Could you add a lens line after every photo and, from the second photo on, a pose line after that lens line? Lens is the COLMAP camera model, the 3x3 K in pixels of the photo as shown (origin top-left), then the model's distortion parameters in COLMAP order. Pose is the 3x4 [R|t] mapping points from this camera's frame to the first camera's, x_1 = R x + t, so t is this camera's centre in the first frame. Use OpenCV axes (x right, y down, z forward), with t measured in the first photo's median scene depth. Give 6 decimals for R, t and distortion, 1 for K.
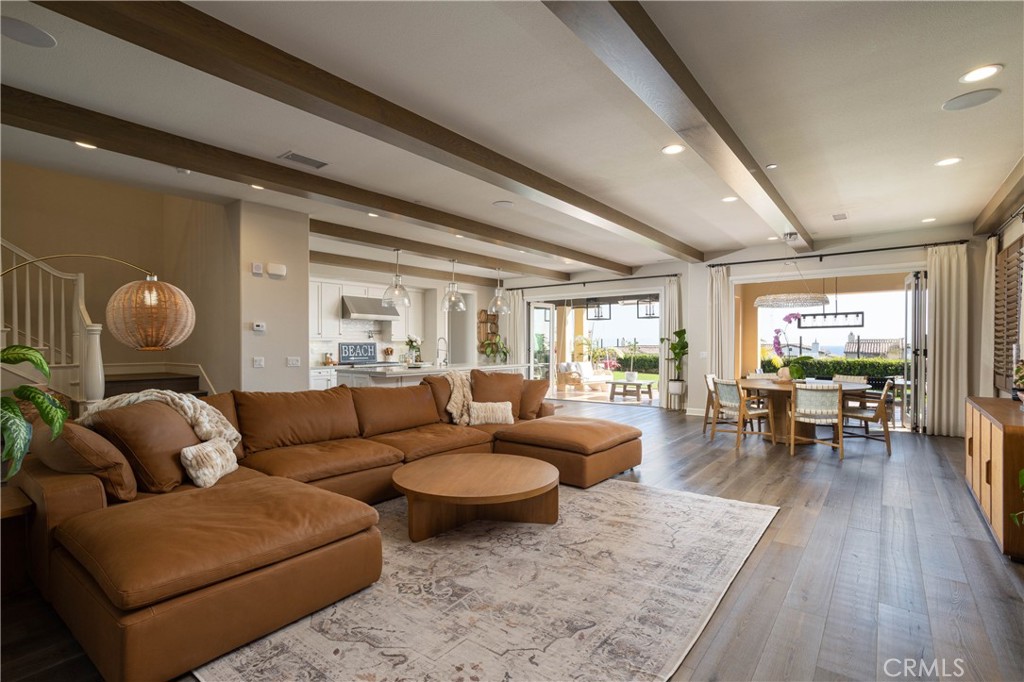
lens RADIAL K [[499.3, 0, 507.6], [0, 499.3, 347.5], [0, 0, 1]] dist [-0.014943, 0.000290]
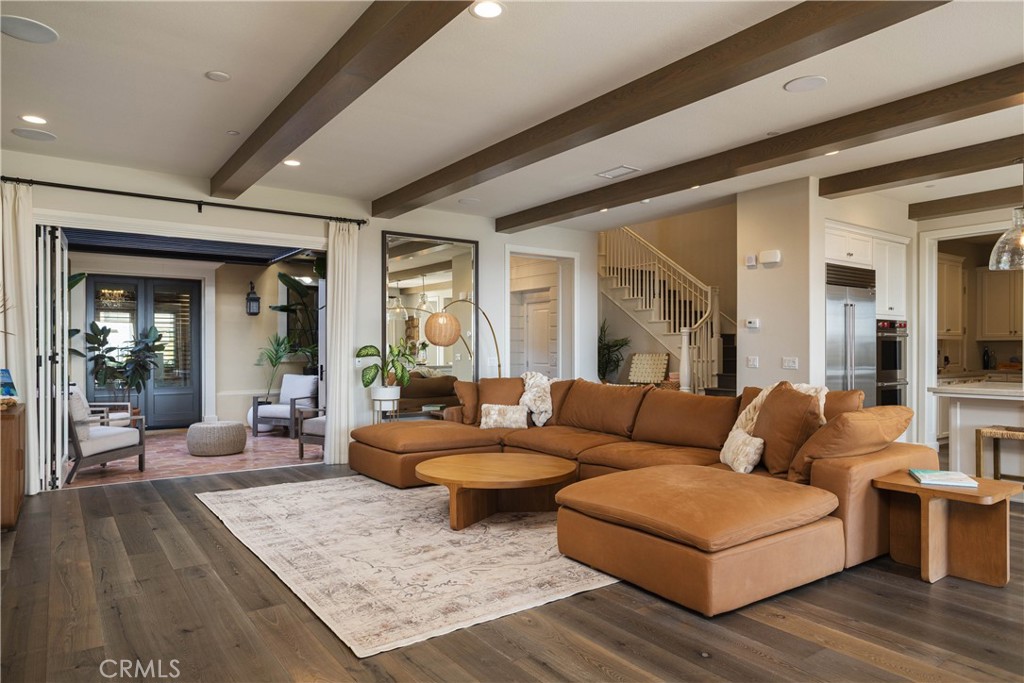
lens RADIAL K [[651.9, 0, 511.1], [0, 651.9, 342.3], [0, 0, 1]] dist [-0.026460, 0.000959]
pose [[-0.295637, -0.008450, -0.955263, 1.152442], [-0.004275, 0.999963, -0.007522, 0.006262], [0.955291, 0.001860, -0.295662, 1.361716]]
